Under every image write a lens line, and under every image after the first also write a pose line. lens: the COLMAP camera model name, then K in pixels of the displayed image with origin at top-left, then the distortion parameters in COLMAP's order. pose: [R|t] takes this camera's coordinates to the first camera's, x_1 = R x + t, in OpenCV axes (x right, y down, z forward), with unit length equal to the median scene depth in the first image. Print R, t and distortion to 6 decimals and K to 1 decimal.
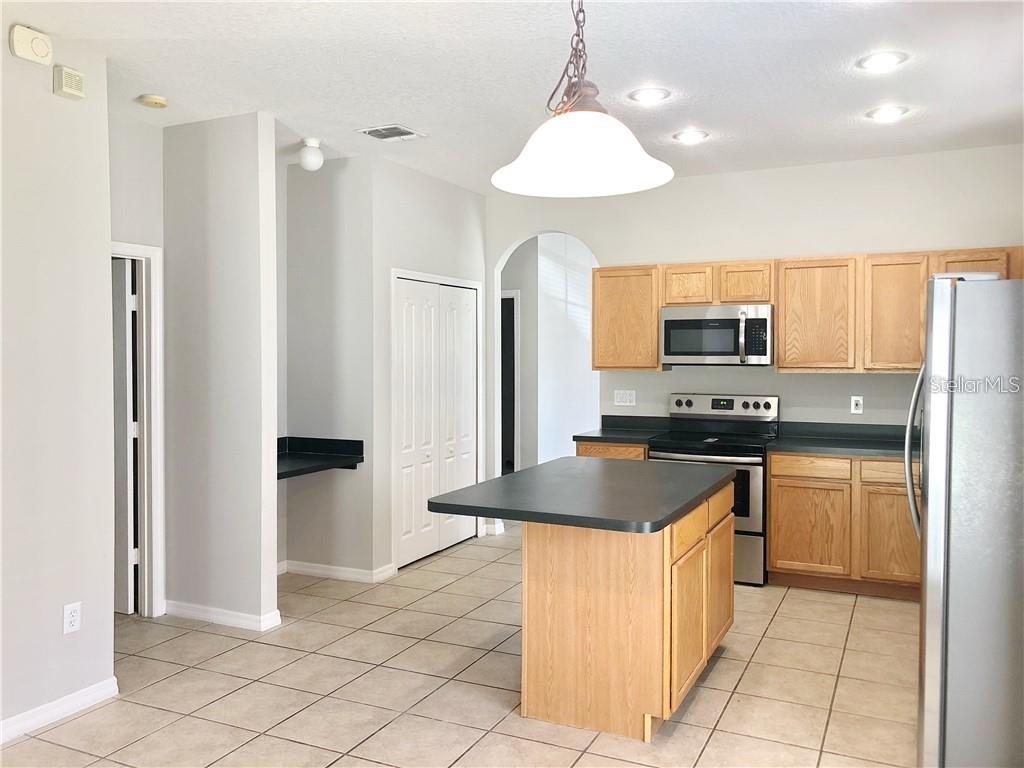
lens RADIAL K [[843.7, 0, 507.2], [0, 843.7, 374.6], [0, 0, 1]] dist [0.039785, -0.041177]
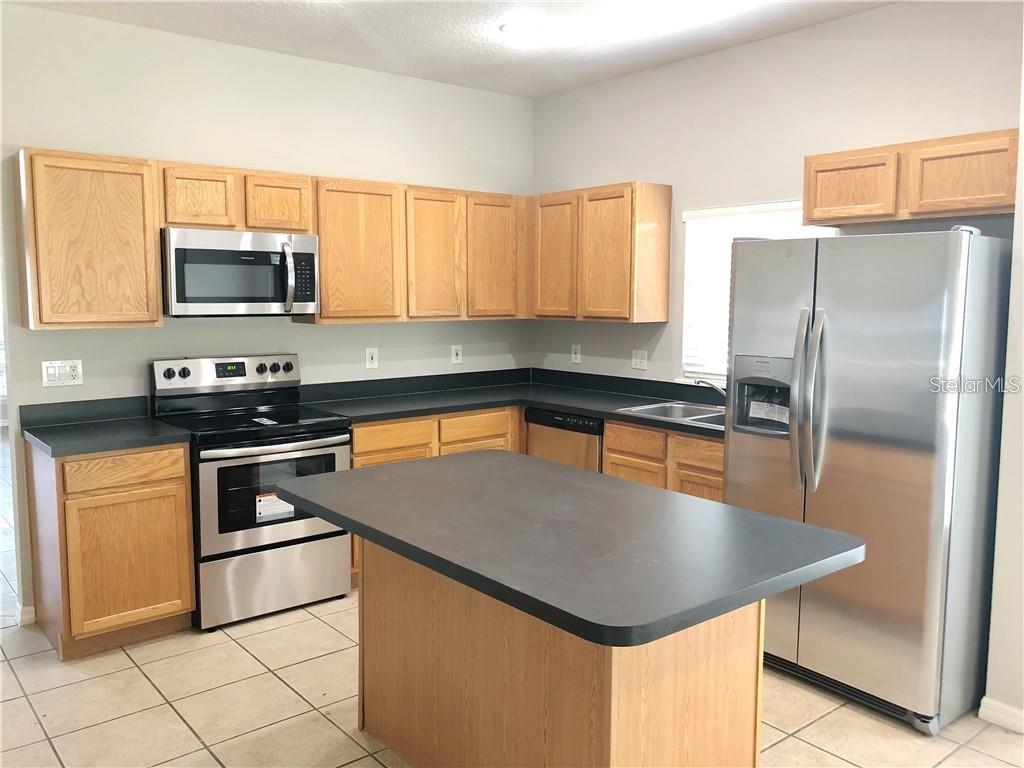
lens RADIAL K [[843.7, 0, 521.6], [0, 843.7, 375.9], [0, 0, 1]] dist [0.039785, -0.041177]
pose [[0.416112, -0.087843, 0.905061, -0.330966], [0.021936, 0.996003, 0.086584, -0.019157], [-0.909049, -0.016175, 0.416375, 0.530651]]
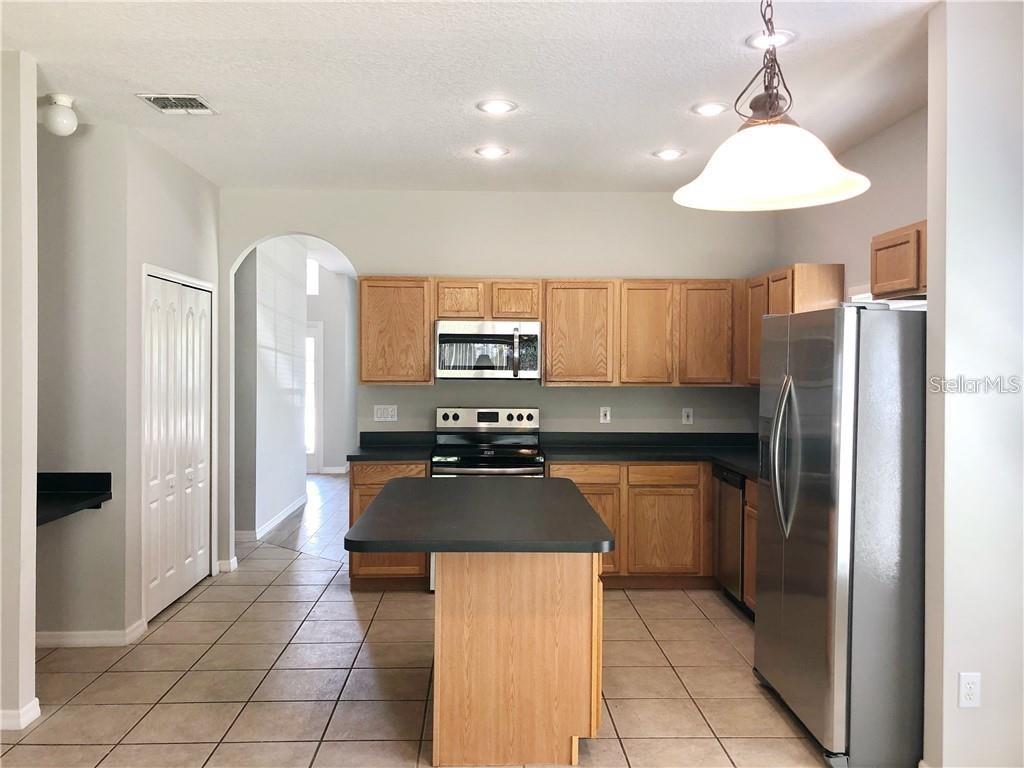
lens RADIAL K [[843.7, 0, 508.3], [0, 843.7, 377.7], [0, 0, 1]] dist [0.039785, -0.041177]
pose [[0.886343, -0.001253, 0.463027, -0.217782], [0.005631, 0.999952, -0.008073, -0.004908], [-0.462995, 0.009763, 0.886307, 0.096799]]
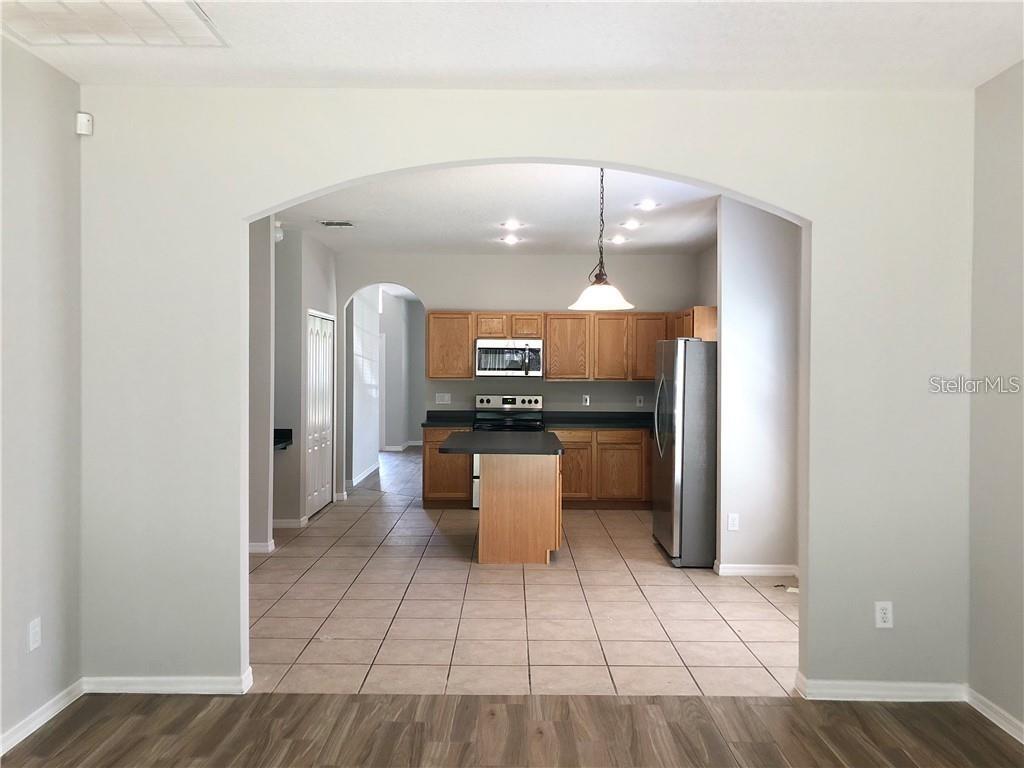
lens RADIAL K [[843.7, 0, 516.2], [0, 843.7, 384.0], [0, 0, 1]] dist [0.039785, -0.041177]
pose [[0.898101, -0.002714, 0.439780, -0.475913], [0.004396, 0.999986, -0.002806, 0.007948], [-0.439767, 0.004454, 0.898101, -0.467968]]
